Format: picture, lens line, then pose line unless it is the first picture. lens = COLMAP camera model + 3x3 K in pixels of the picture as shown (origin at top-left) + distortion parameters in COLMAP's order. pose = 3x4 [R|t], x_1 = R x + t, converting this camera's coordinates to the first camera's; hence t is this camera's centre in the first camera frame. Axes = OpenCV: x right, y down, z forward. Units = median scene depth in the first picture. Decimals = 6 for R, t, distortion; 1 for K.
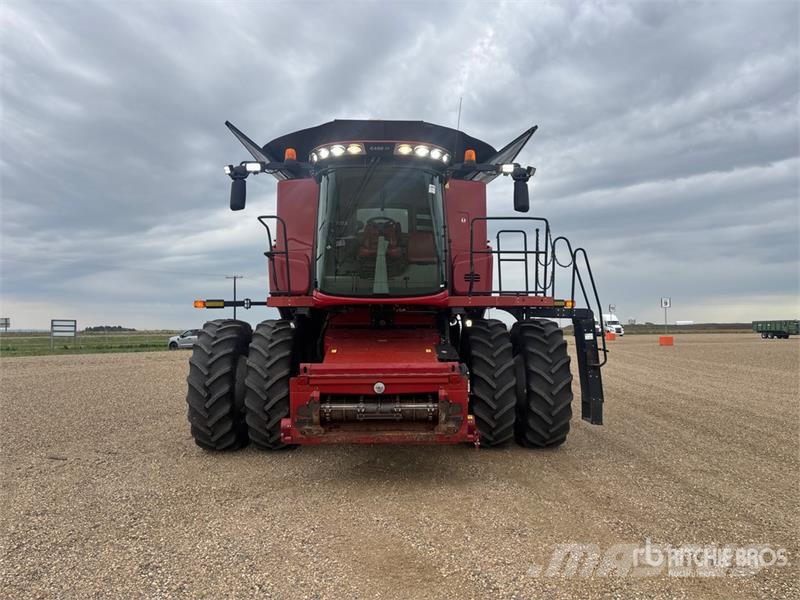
lens RADIAL K [[602.6, 0, 403.7], [0, 602.6, 292.8], [0, 0, 1]] dist [0.022631, -0.010261]
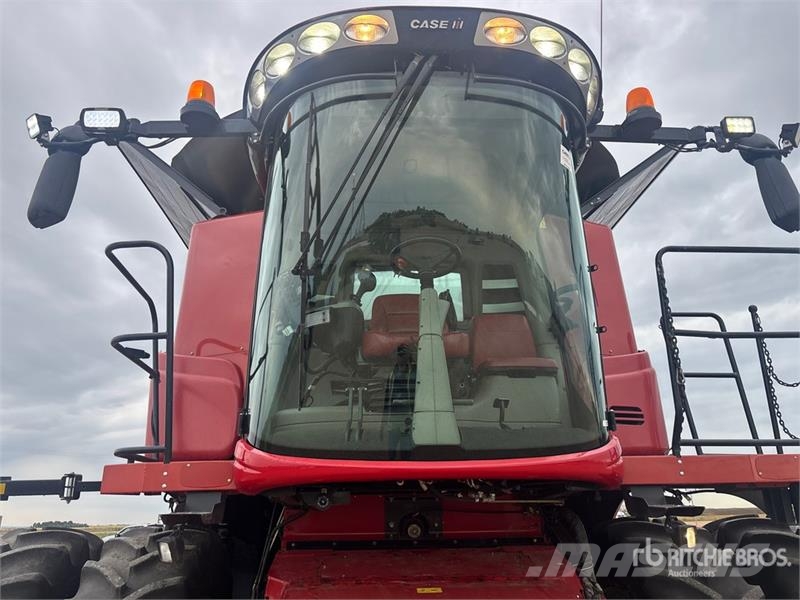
lens RADIAL K [[602.6, 0, 403.7], [0, 602.6, 292.8], [0, 0, 1]] dist [0.022631, -0.010261]
pose [[0.999153, 0.000555, 0.041156, -0.065406], [0.011617, 0.955454, -0.294911, 0.017659], [-0.039486, 0.295139, 0.954638, 0.618124]]
